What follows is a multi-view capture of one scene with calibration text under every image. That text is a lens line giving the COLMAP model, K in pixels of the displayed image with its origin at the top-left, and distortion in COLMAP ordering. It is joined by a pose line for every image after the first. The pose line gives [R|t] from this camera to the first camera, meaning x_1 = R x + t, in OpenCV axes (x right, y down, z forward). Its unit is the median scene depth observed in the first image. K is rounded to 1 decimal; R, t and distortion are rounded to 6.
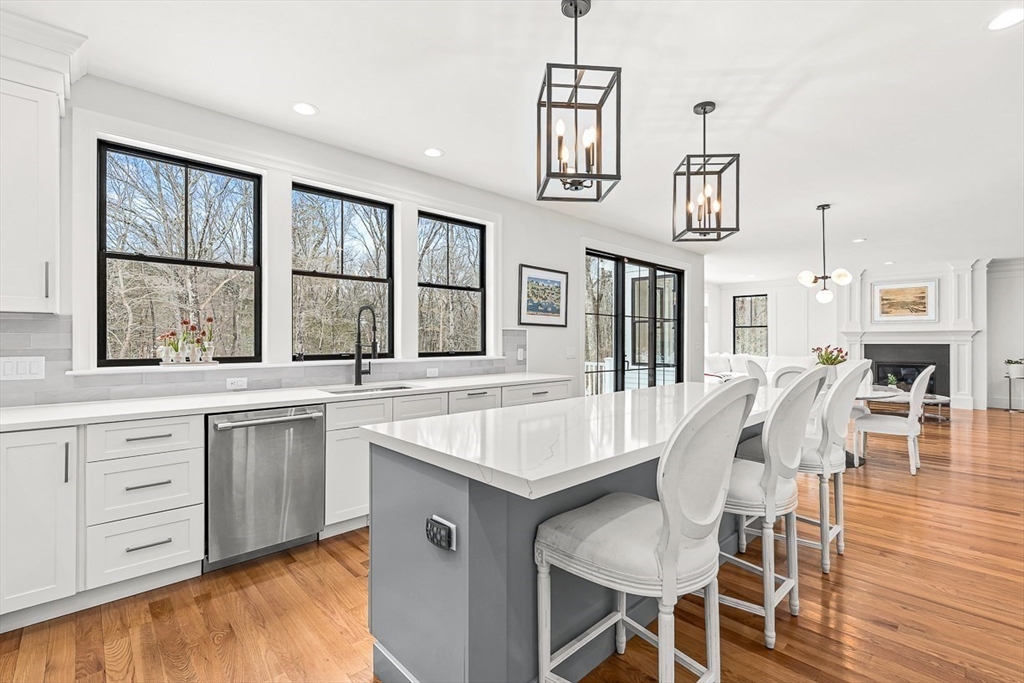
lens RADIAL K [[461.8, 0, 512.0], [0, 461.8, 341.5], [0, 0, 1]] dist [-0.002791, -0.000271]
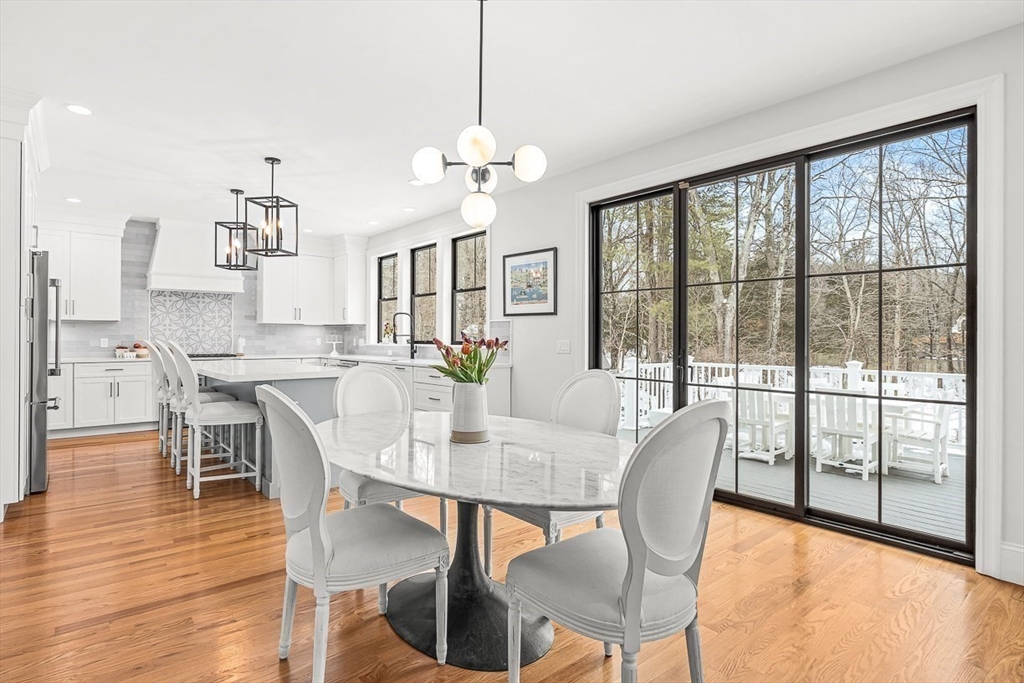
lens RADIAL K [[531.4, 0, 512.0], [0, 531.4, 341.5], [0, 0, 1]] dist [0.001485, 0.000310]
pose [[-0.061483, 0.003737, -0.998101, 1.125520], [-0.006408, 0.999971, 0.004138, 0.013863], [0.998088, 0.006650, -0.061457, 1.042959]]
